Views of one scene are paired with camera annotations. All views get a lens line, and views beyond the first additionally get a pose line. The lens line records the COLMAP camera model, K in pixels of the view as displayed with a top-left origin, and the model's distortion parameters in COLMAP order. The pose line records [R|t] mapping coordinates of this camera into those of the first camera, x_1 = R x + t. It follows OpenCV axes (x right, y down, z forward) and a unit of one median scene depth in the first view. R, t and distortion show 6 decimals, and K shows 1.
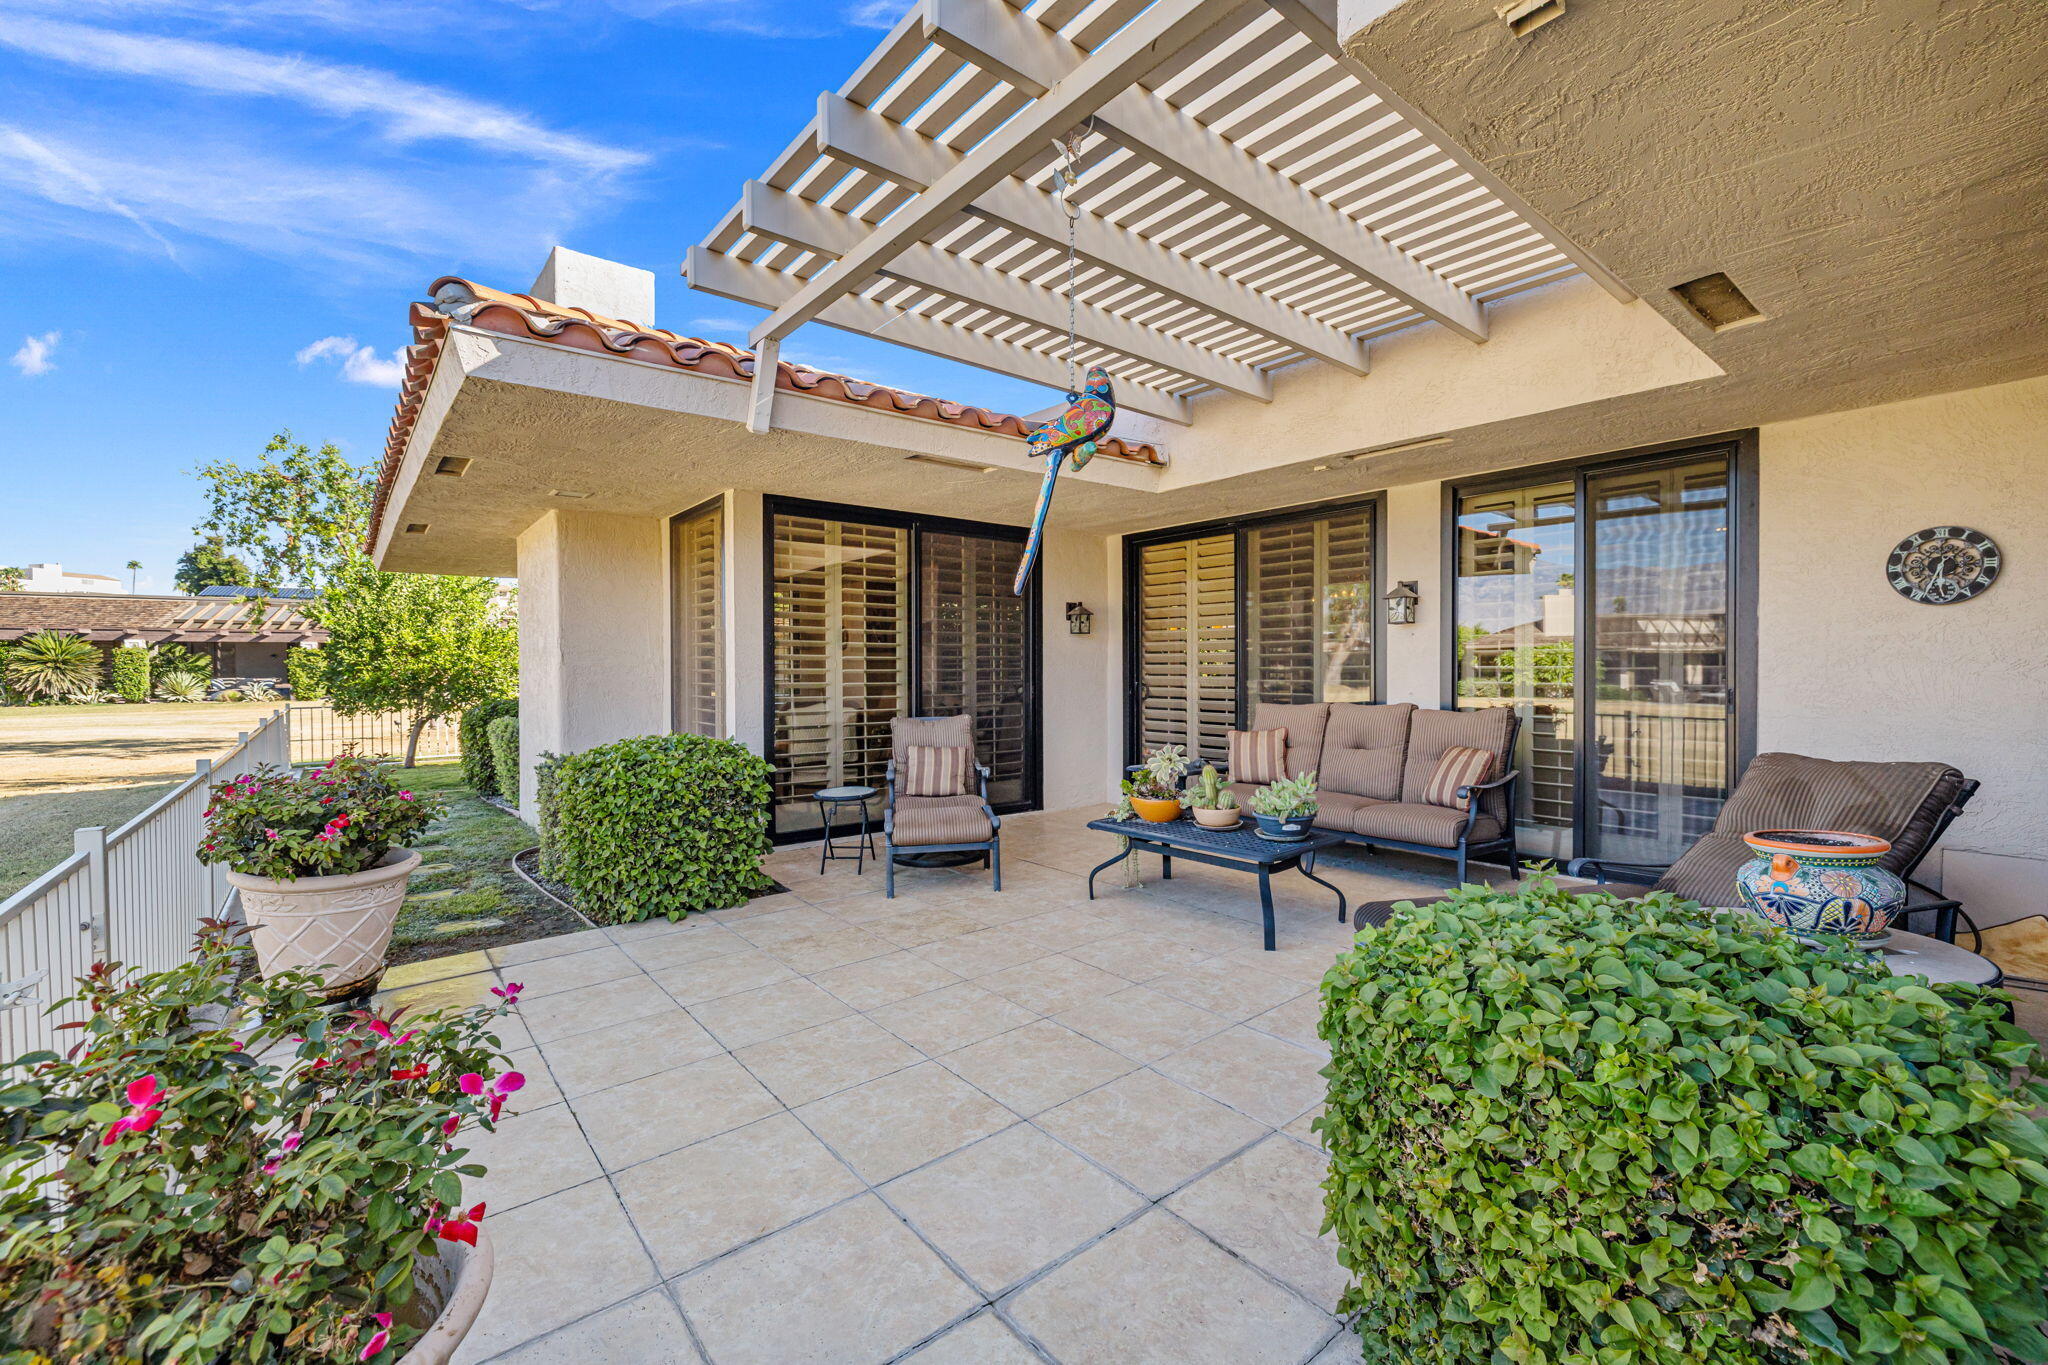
lens RADIAL K [[857.9, 0, 1024.8], [0, 857.9, 678.5], [0, 0, 1]] dist [0.000930, 0.000038]
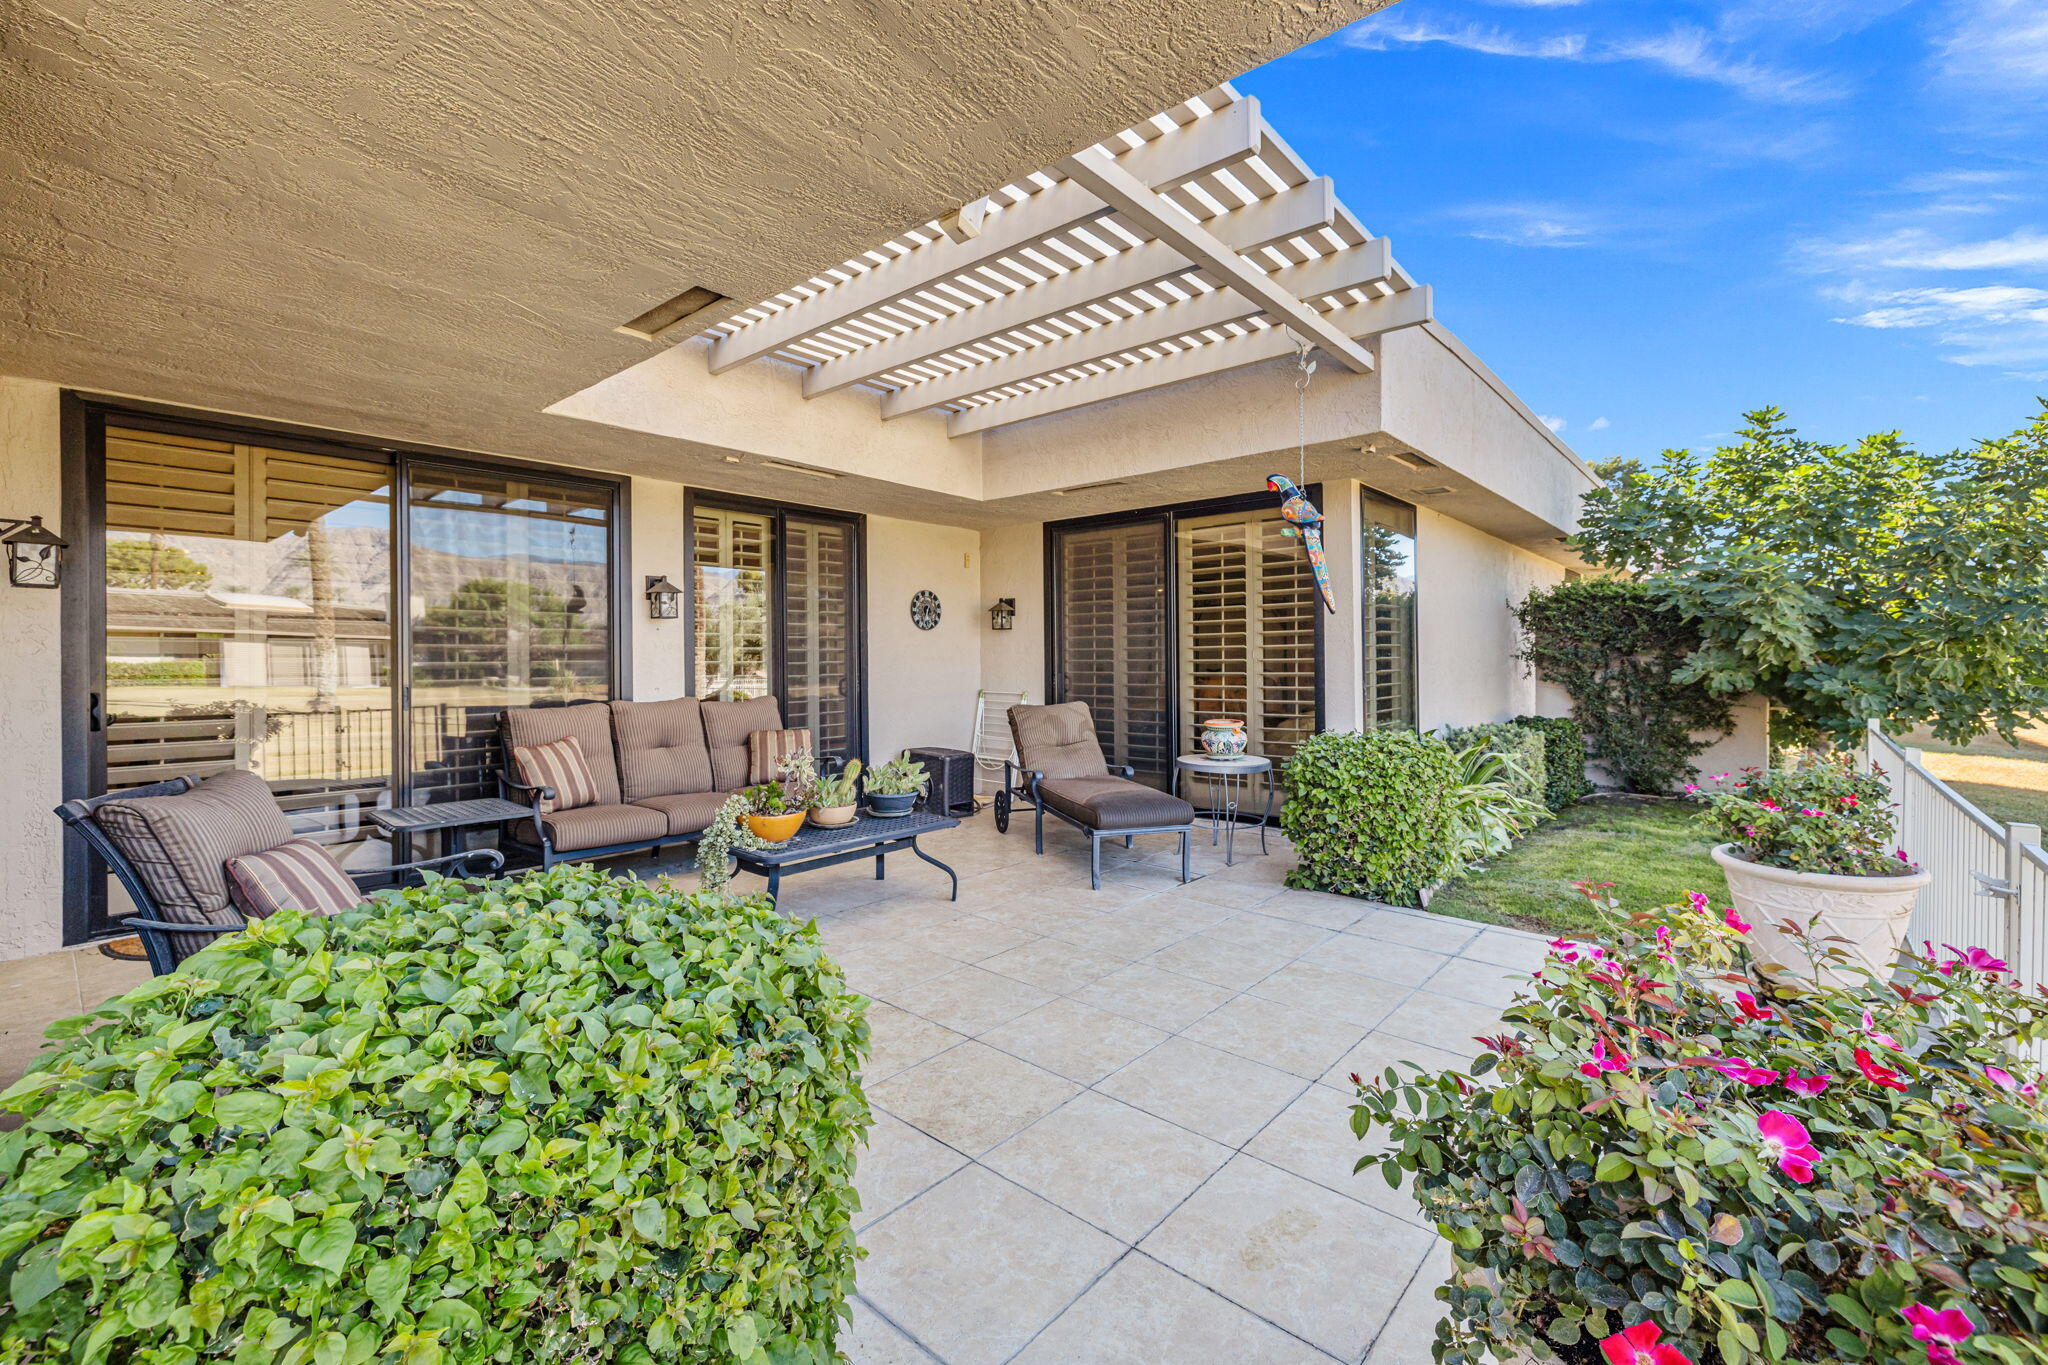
lens RADIAL K [[865.9, 0, 1024.3], [0, 865.9, 655.8], [0, 0, 1]] dist [-0.002162, -0.000210]
pose [[-0.171069, 0.006644, 0.985237, -0.922439], [0.009303, 0.999944, -0.005128, -0.014340], [-0.985215, 0.008289, -0.171122, 1.115091]]
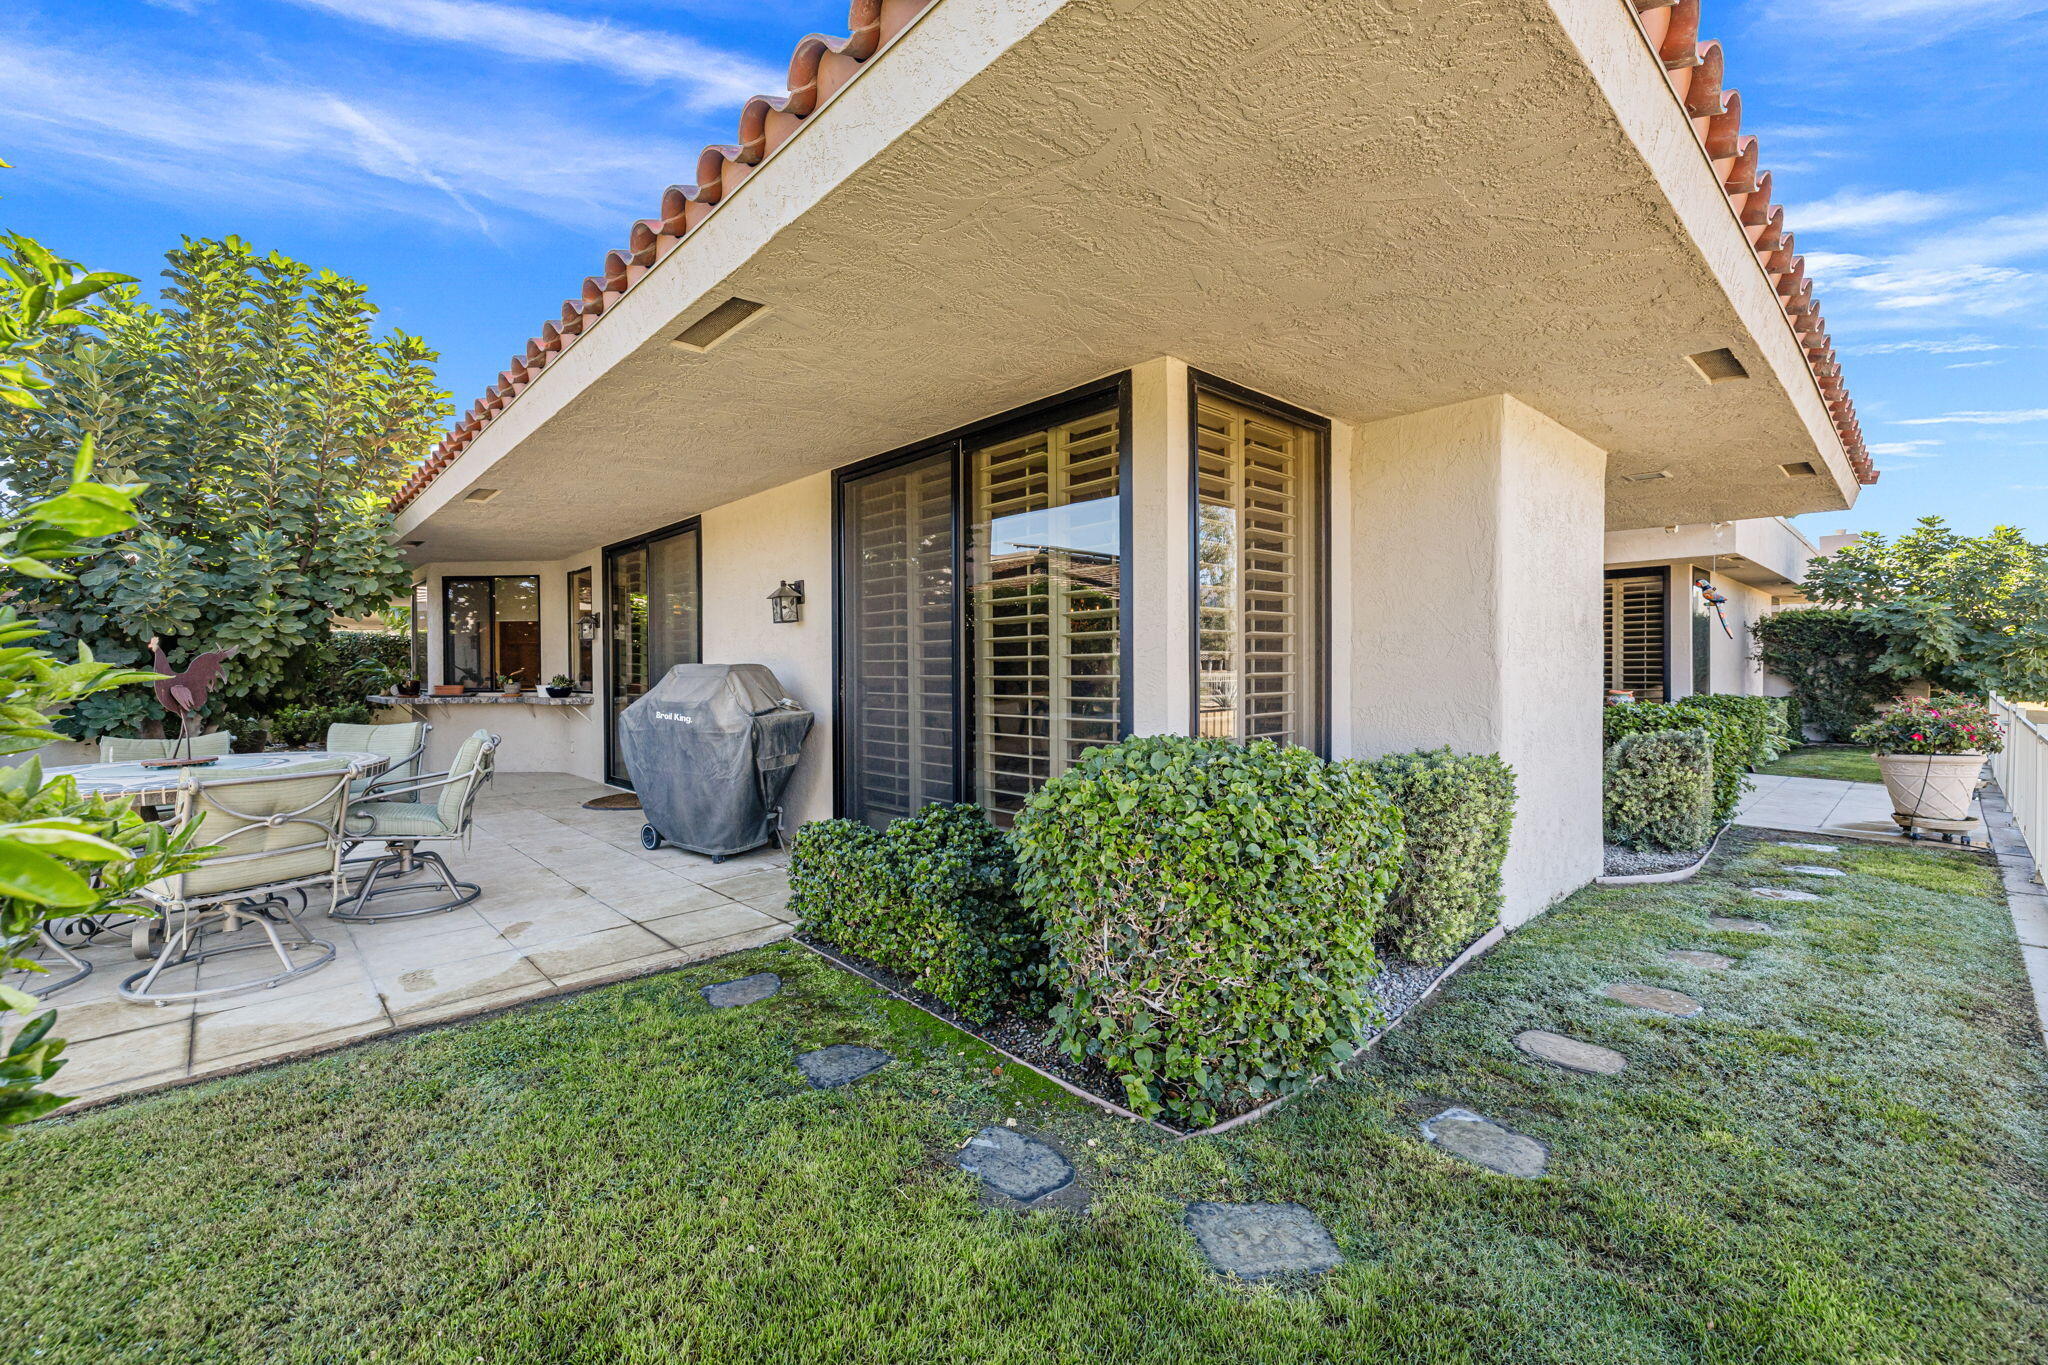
lens RADIAL K [[857.9, 0, 1024.8], [0, 857.9, 678.5], [0, 0, 1]] dist [0.000930, 0.000038]
pose [[-0.074672, -0.013161, 0.997121, -2.211936], [0.010877, 0.999843, 0.014011, -0.010661], [-0.997149, 0.011892, -0.074517, 2.710613]]
